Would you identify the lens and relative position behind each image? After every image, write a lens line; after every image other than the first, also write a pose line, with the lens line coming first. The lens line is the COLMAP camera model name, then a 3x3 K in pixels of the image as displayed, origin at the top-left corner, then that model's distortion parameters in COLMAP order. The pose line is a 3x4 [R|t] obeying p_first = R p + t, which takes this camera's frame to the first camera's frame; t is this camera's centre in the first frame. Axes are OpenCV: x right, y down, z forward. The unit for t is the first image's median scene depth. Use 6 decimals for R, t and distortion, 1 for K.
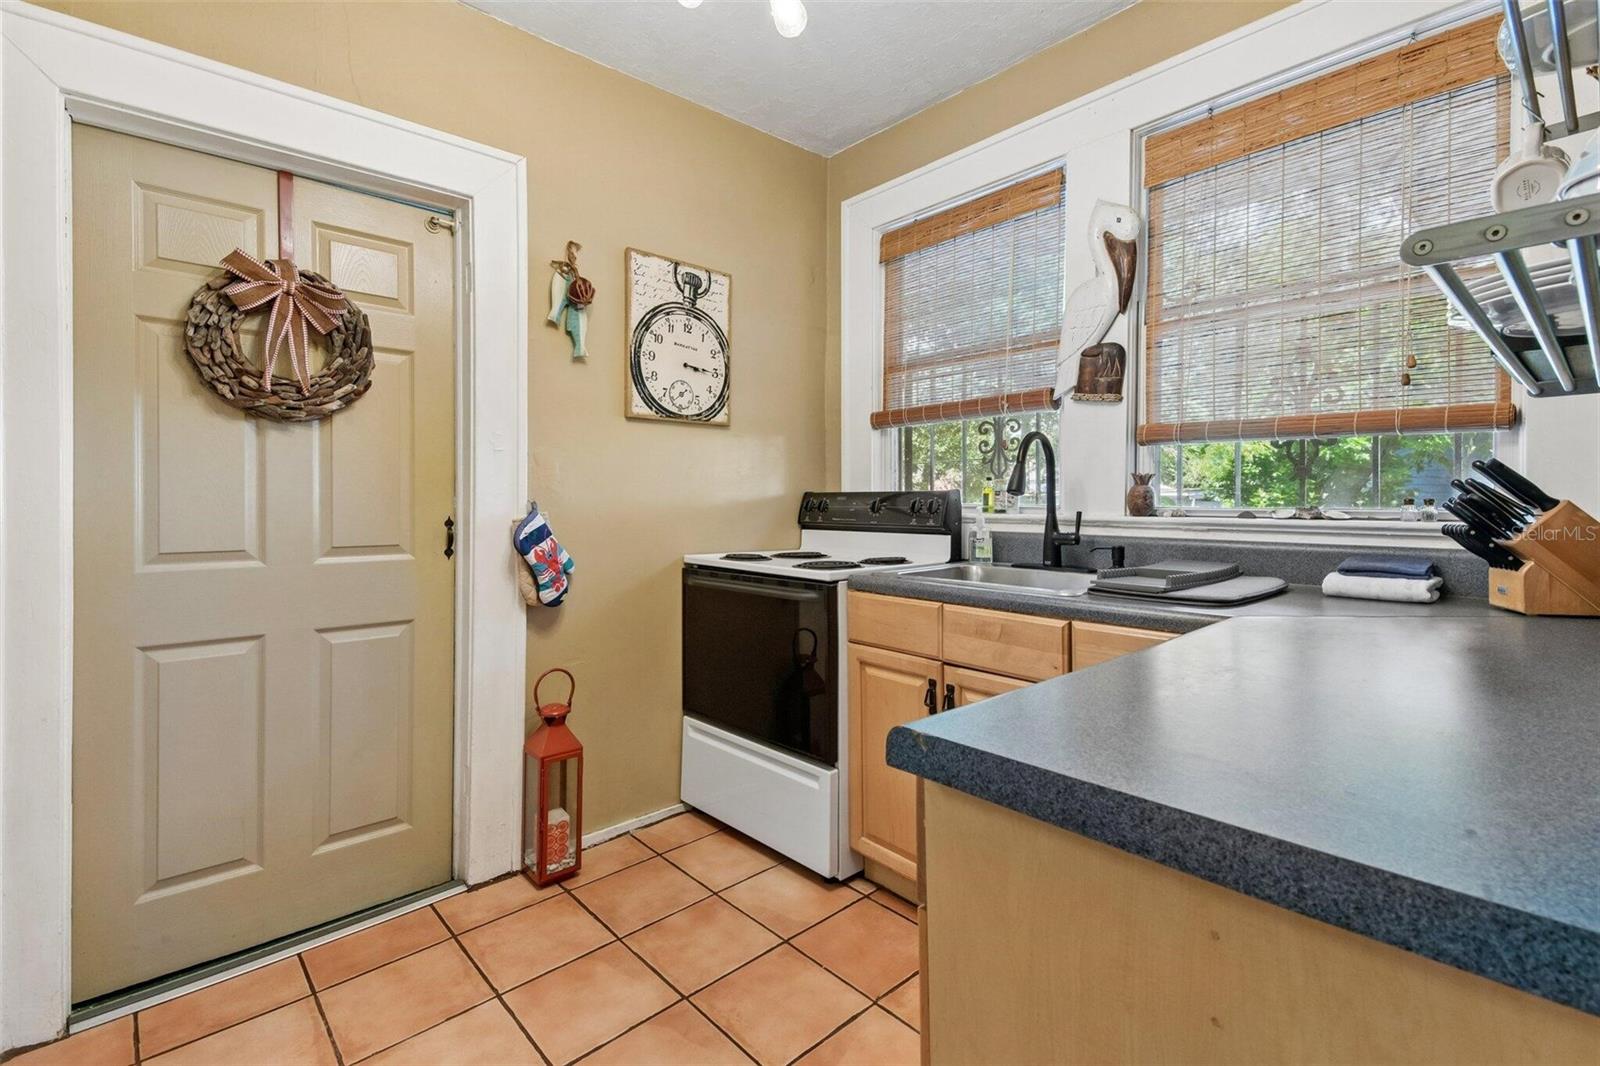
lens RADIAL K [[734.0, 0, 799.8], [0, 734.0, 500.0], [0, 0, 1]] dist [0.033773, -0.000270]
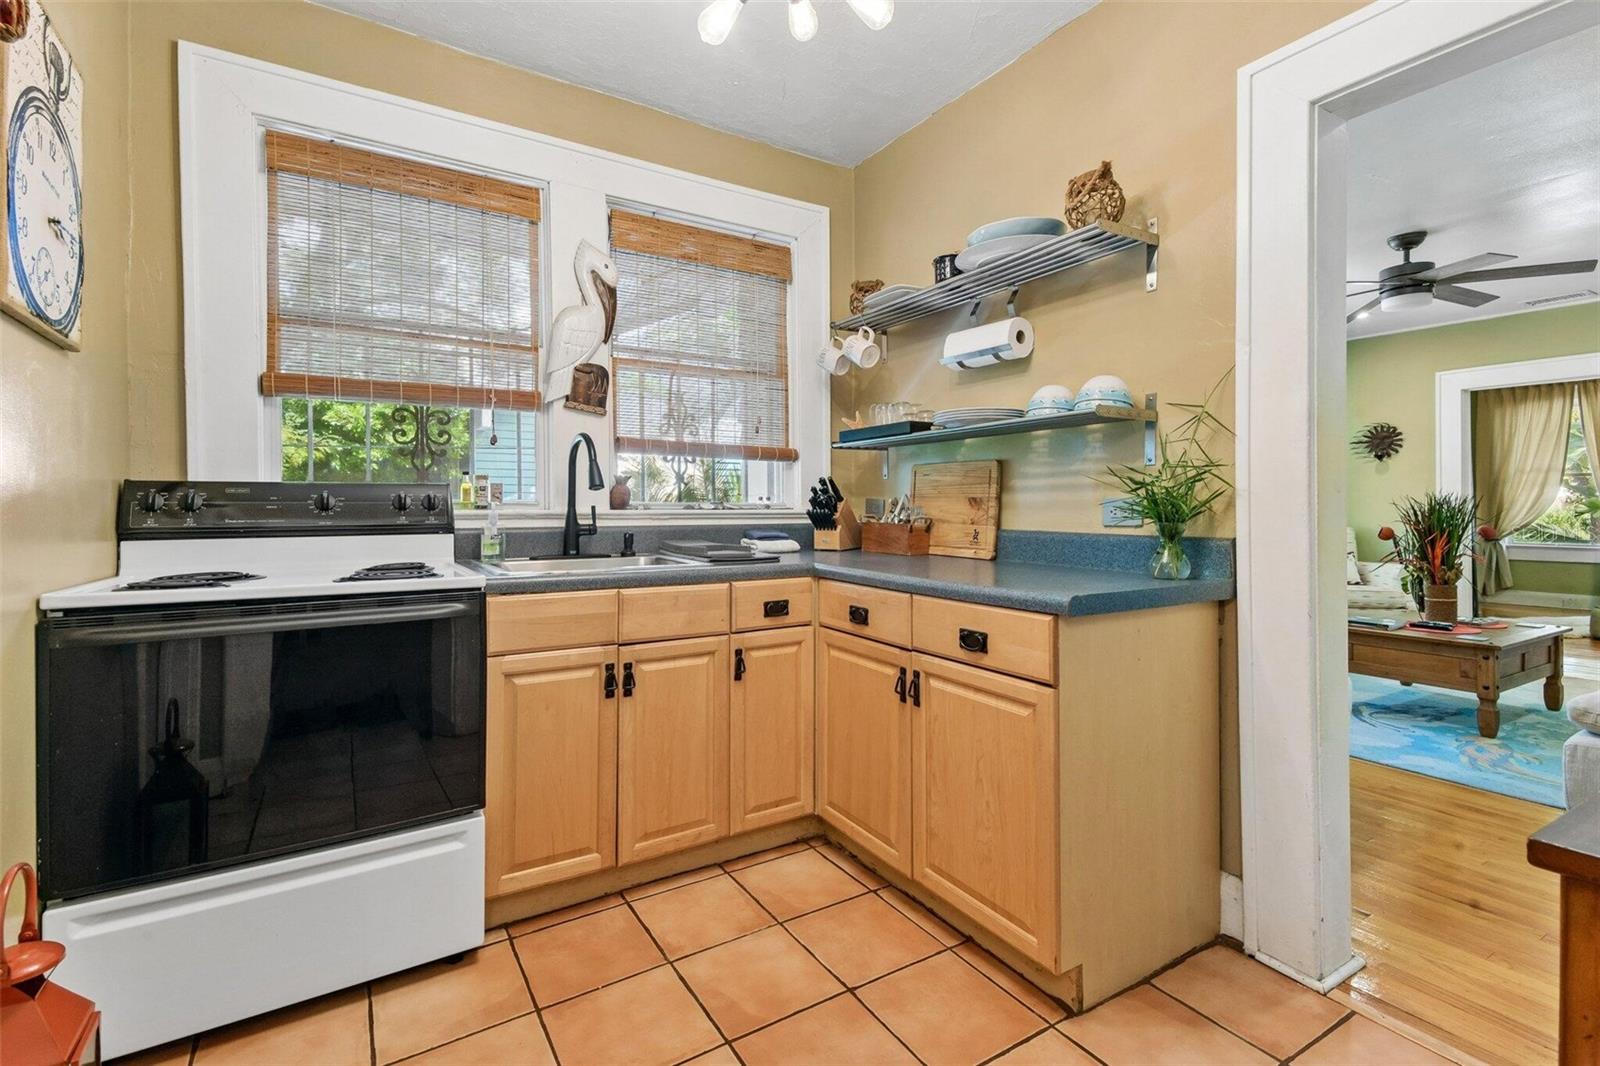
lens RADIAL K [[734.0, 0, 799.8], [0, 734.0, 500.0], [0, 0, 1]] dist [0.033773, -0.000270]
pose [[0.184065, 0.013848, 0.982816, -0.678057], [0.004328, 0.999880, -0.014899, 0.024123], [-0.982904, 0.006996, 0.183983, 0.459385]]
